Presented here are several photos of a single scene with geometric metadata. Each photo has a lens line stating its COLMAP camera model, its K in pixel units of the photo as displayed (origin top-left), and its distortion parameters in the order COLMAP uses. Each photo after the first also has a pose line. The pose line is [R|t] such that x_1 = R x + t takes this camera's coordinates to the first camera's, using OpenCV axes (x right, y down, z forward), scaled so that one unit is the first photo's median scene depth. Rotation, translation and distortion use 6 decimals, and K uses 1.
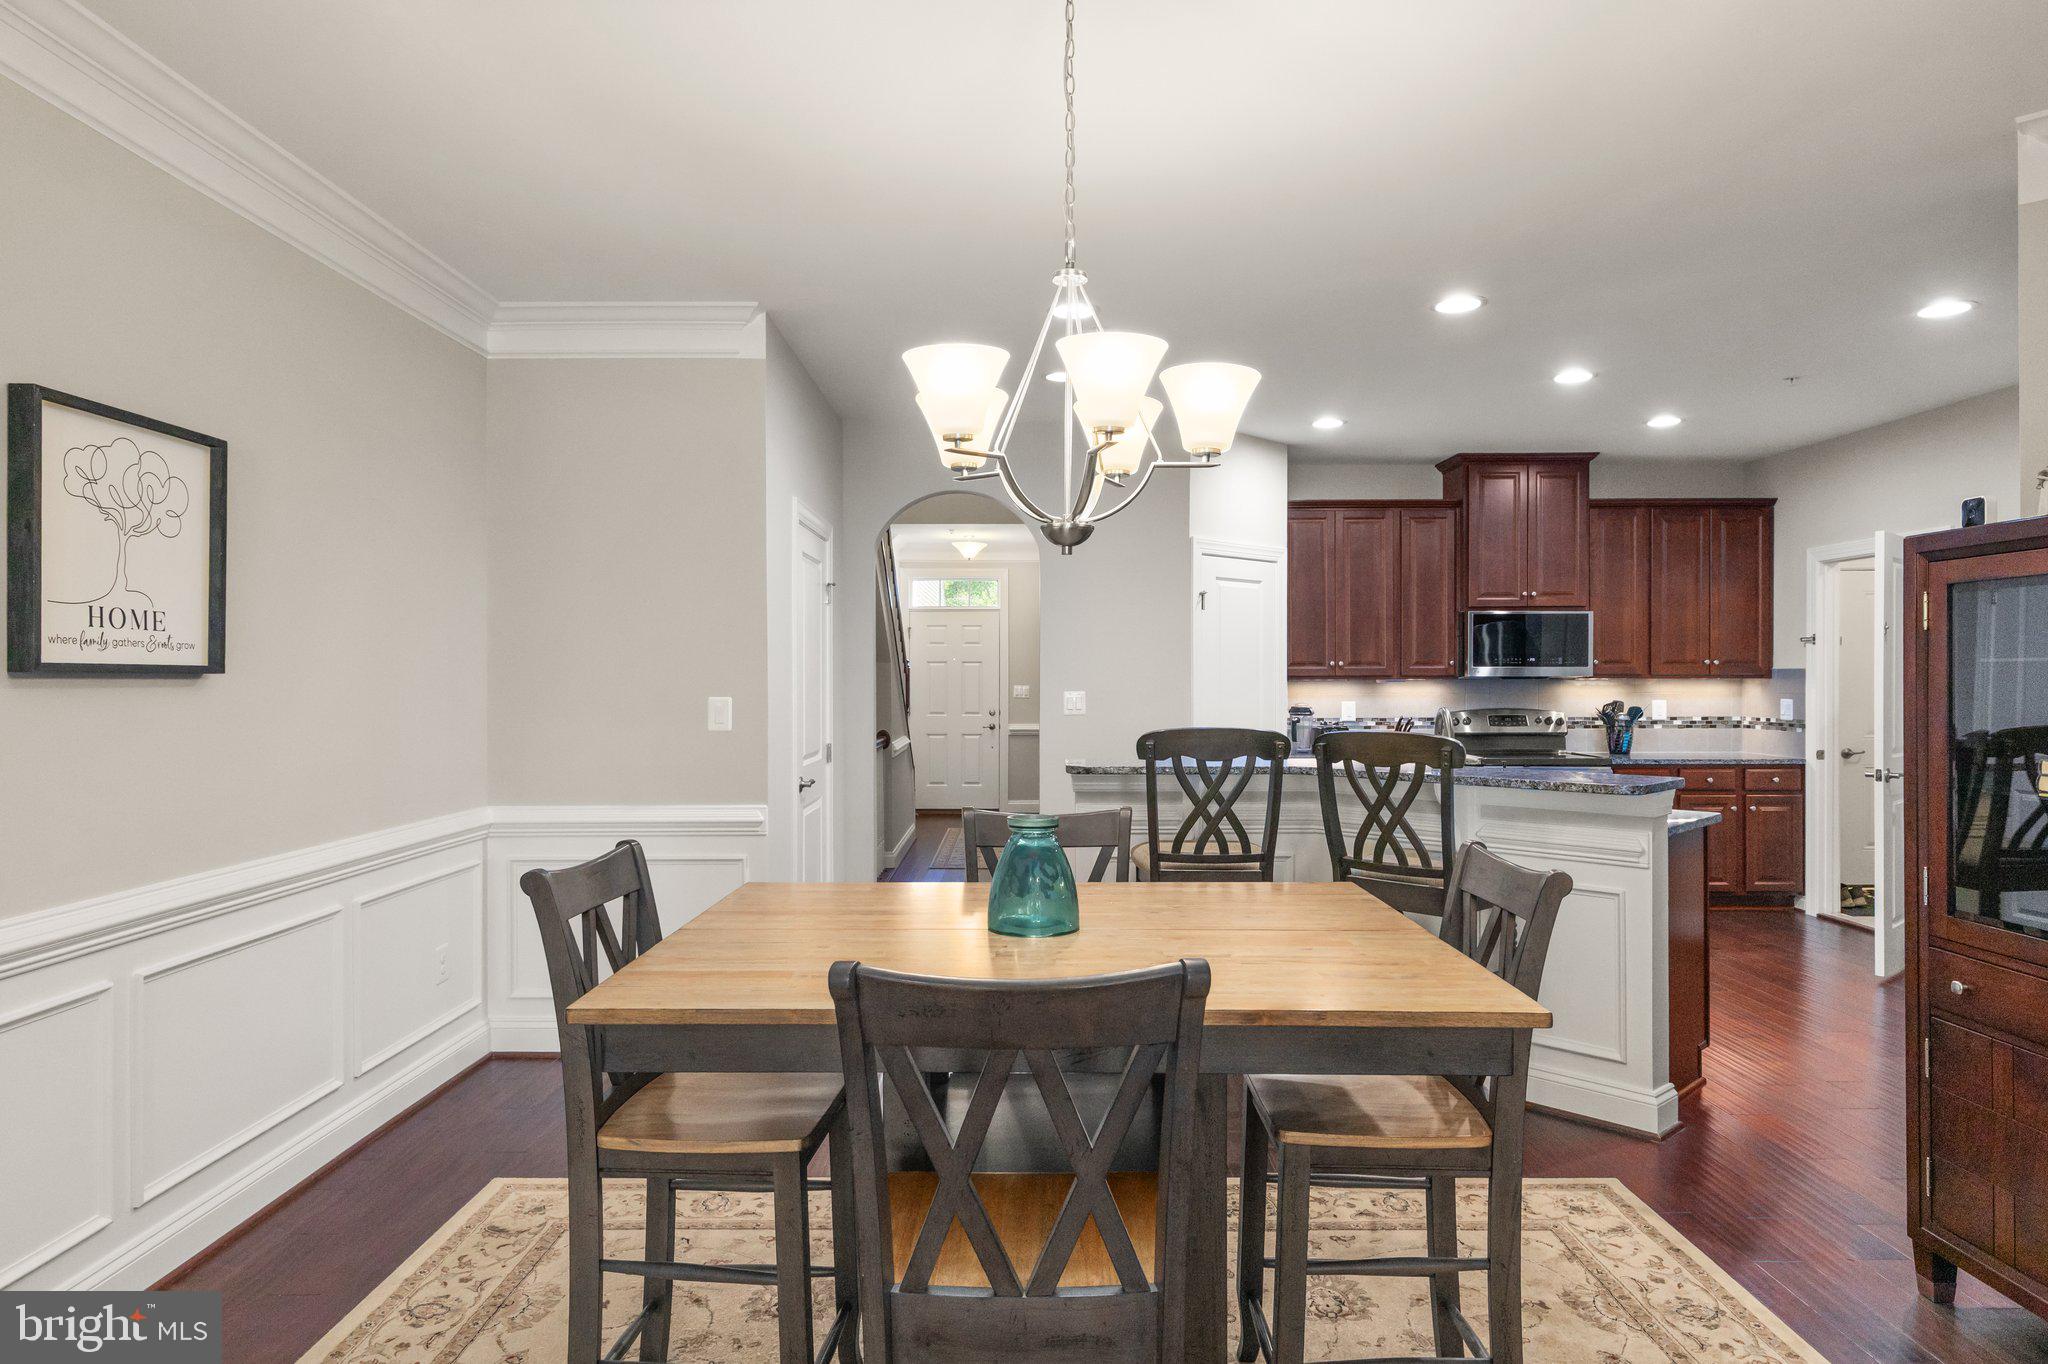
lens RADIAL K [[1125.1, 0, 1035.1], [0, 1125.1, 677.2], [0, 0, 1]] dist [0.003832, 0.000878]
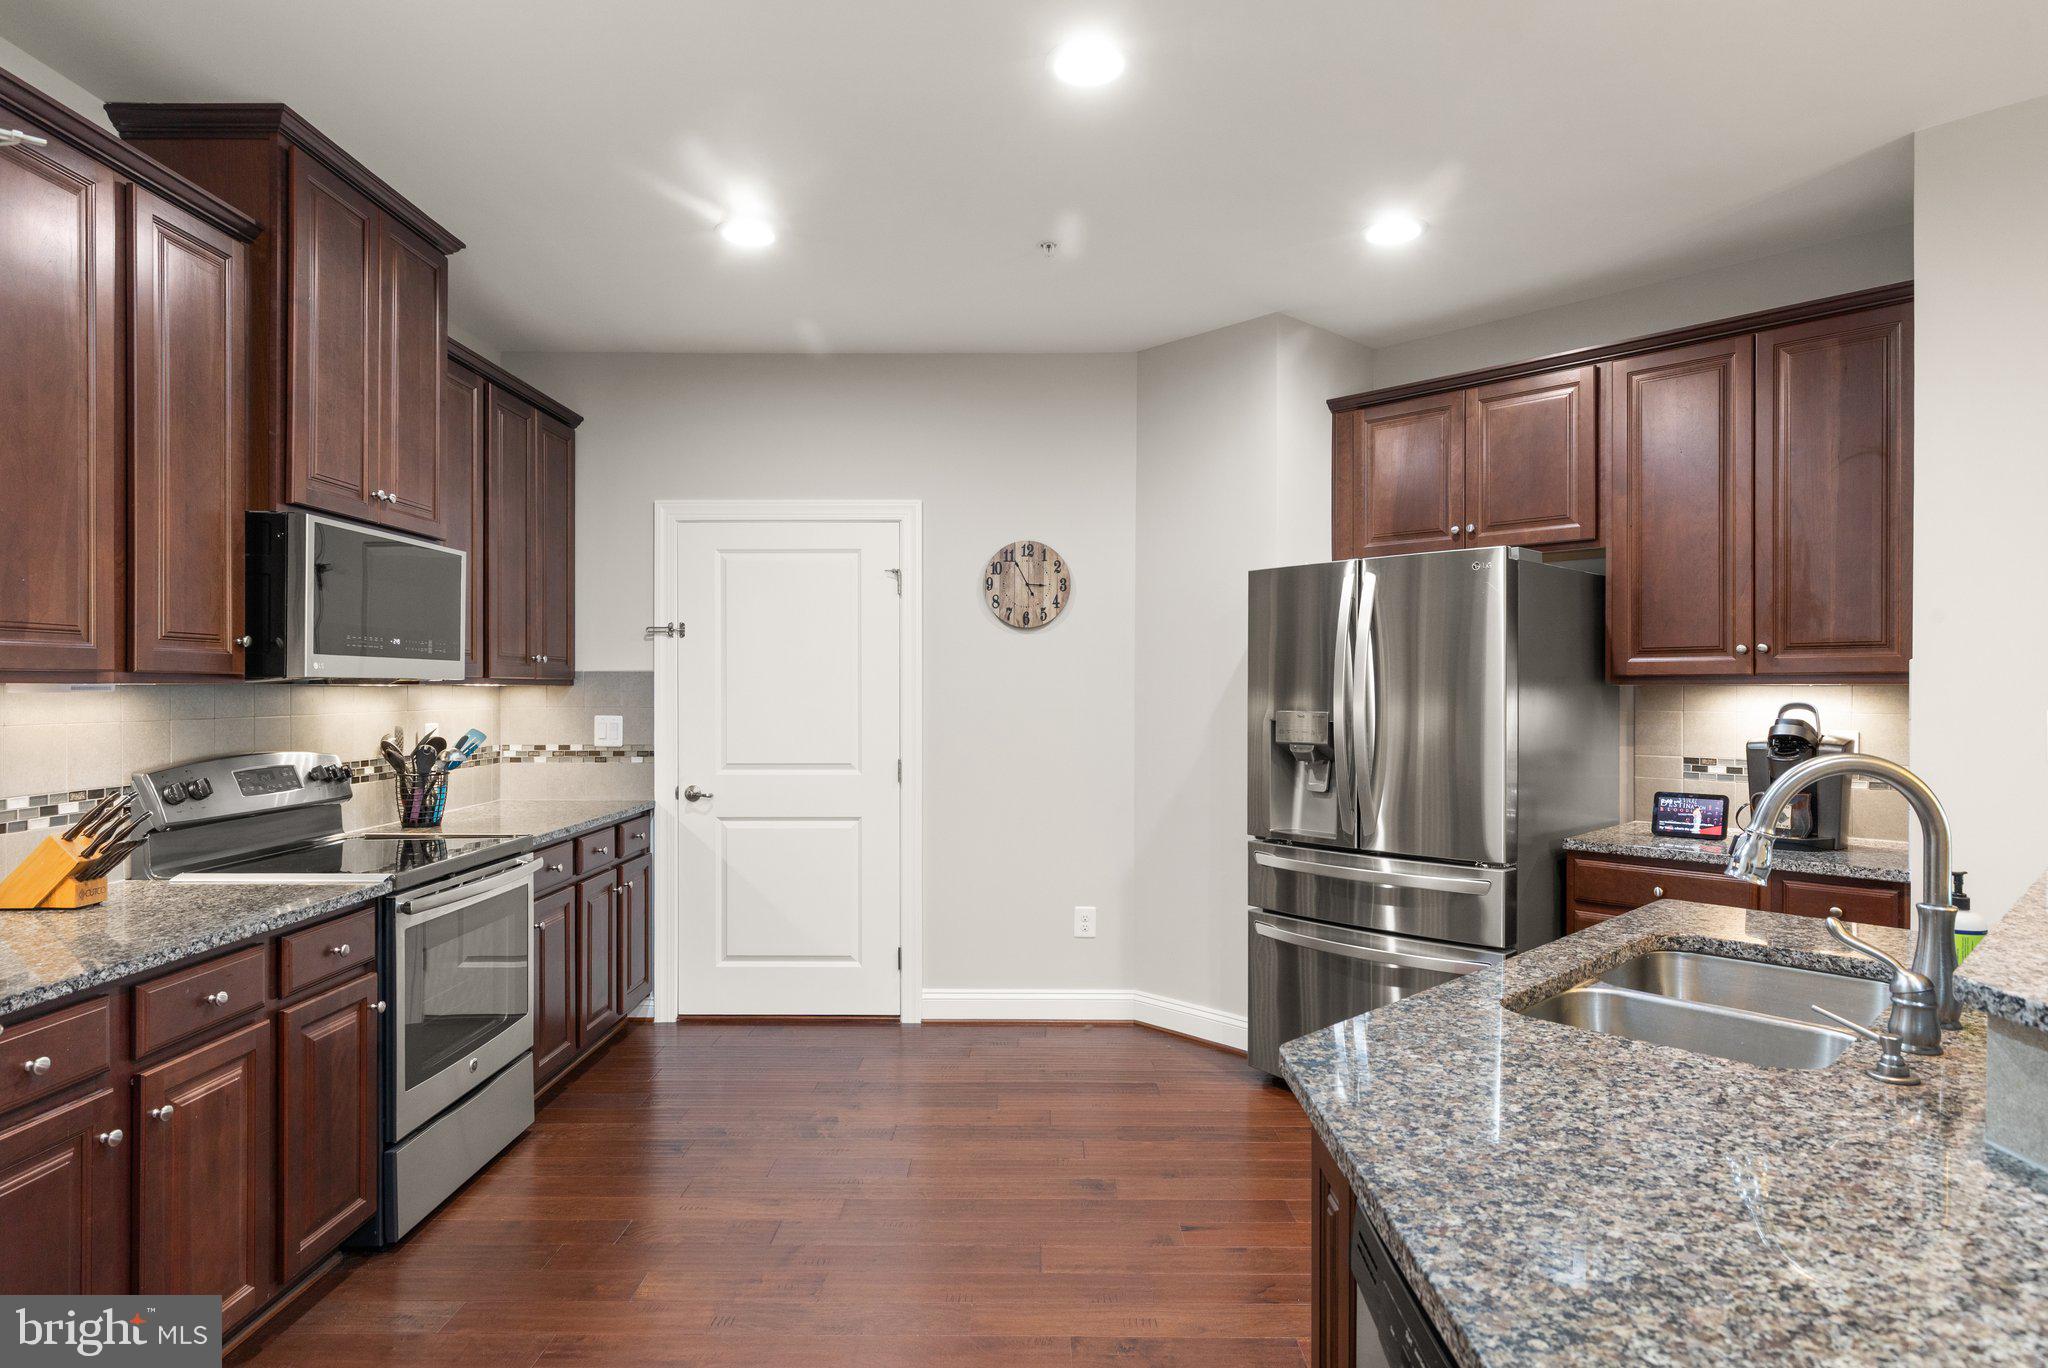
lens RADIAL K [[1125.1, 0, 1041.5], [0, 1125.1, 687.3], [0, 0, 1]] dist [0.003832, 0.000878]
pose [[0.012172, 0.002449, 0.999923, -0.009793], [0.001240, 0.999996, -0.002465, 0.004087], [-0.999925, 0.001270, 0.012169, 0.715343]]
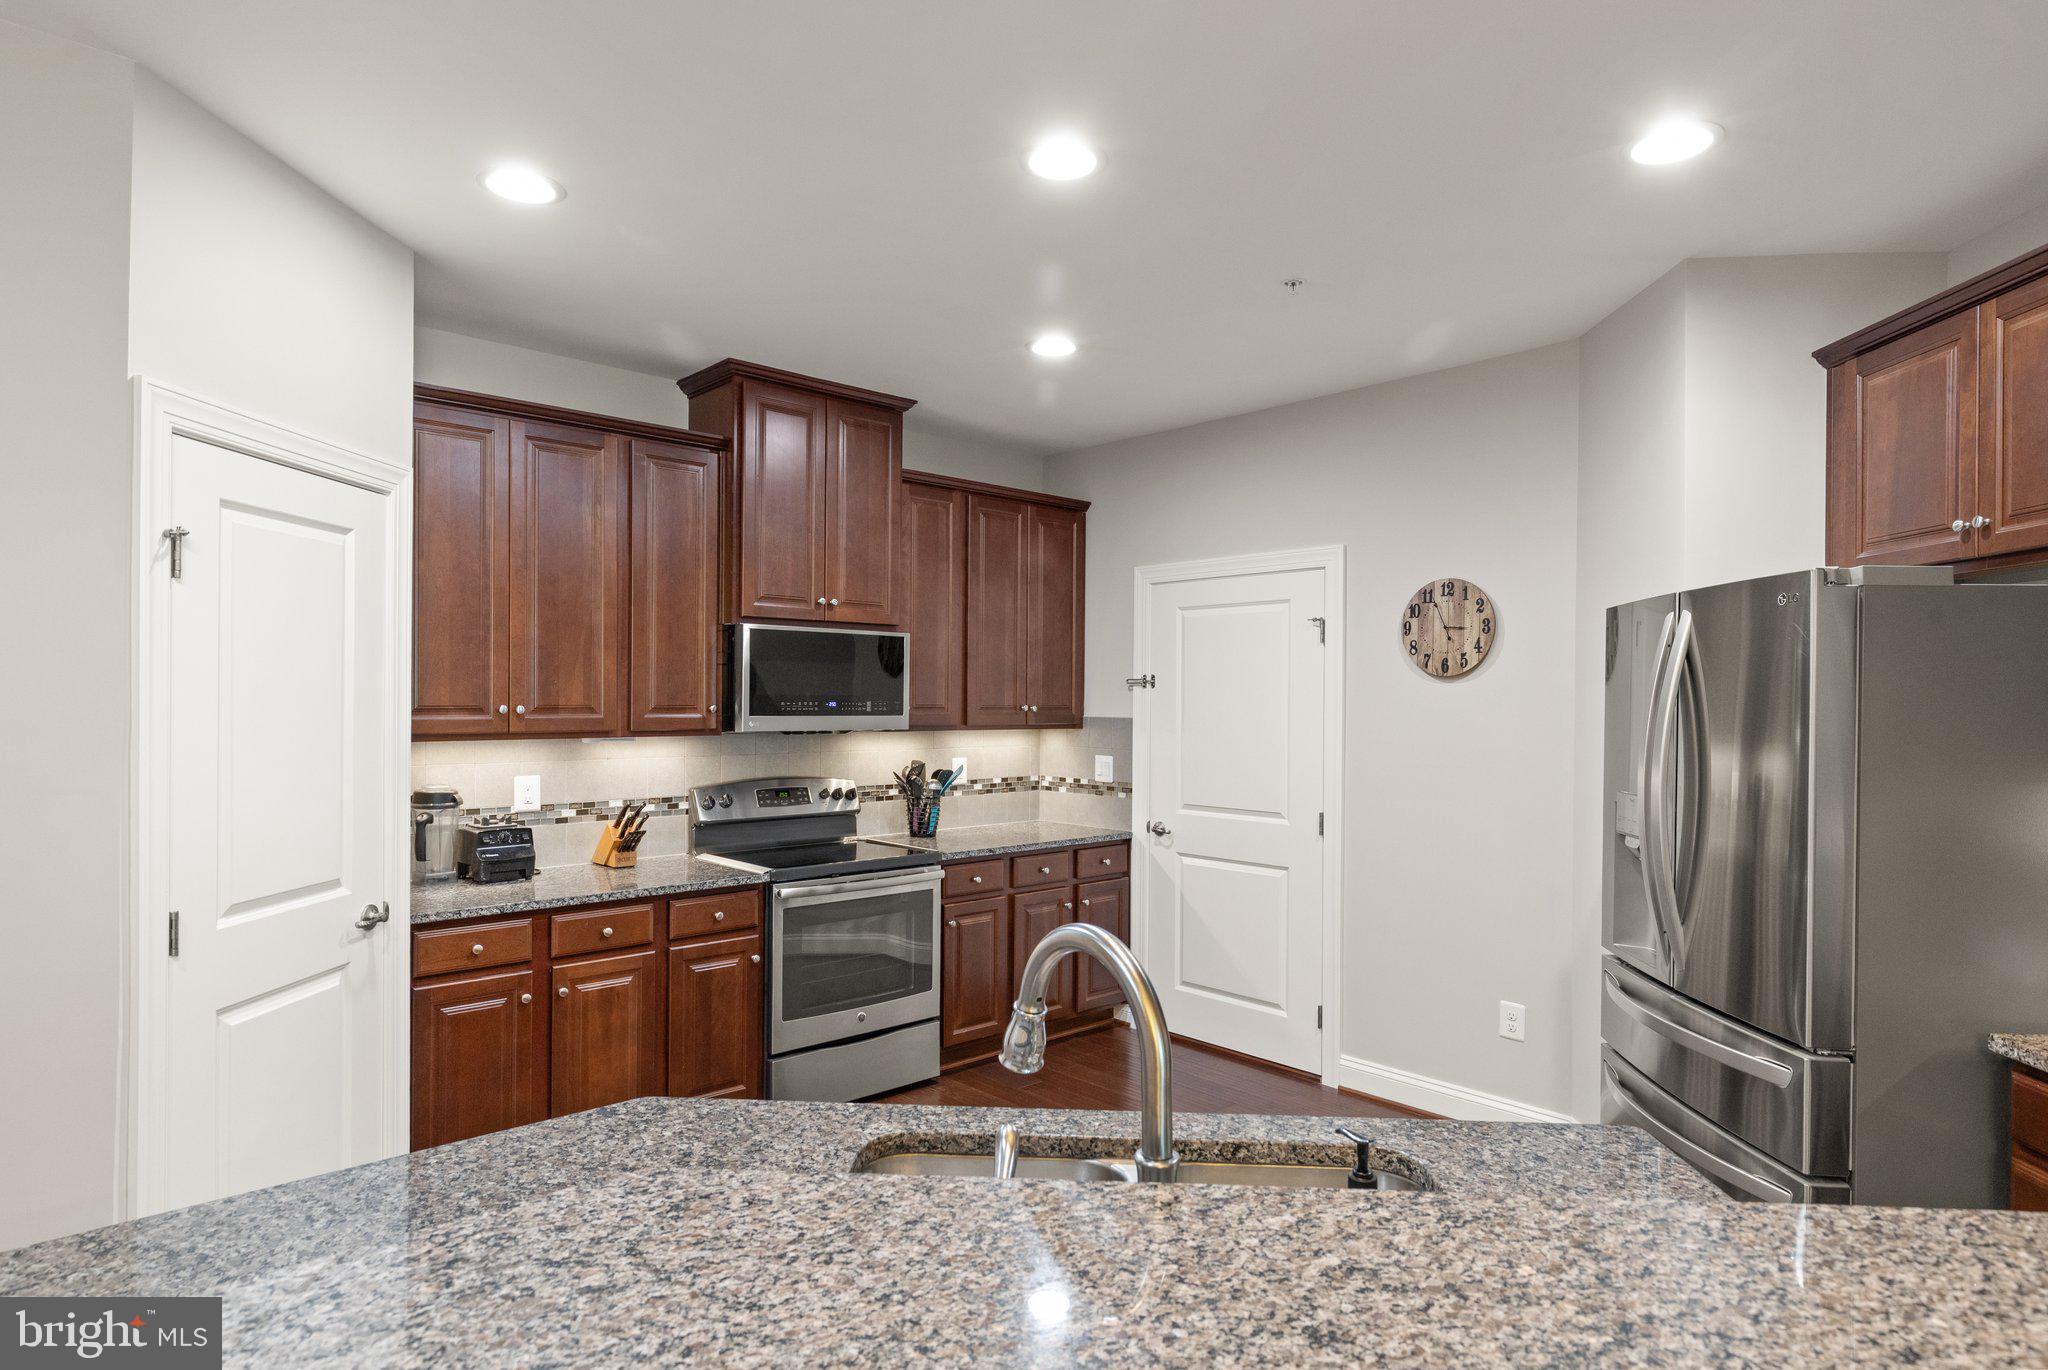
lens RADIAL K [[1125.1, 0, 1013.7], [0, 1125.1, 700.0], [0, 0, 1]] dist [0.003832, 0.000878]
pose [[0.743720, 0.006904, 0.668455, 0.089026], [-0.007171, 0.999972, -0.002349, -0.016902], [-0.668452, -0.003047, 0.743749, 0.445233]]
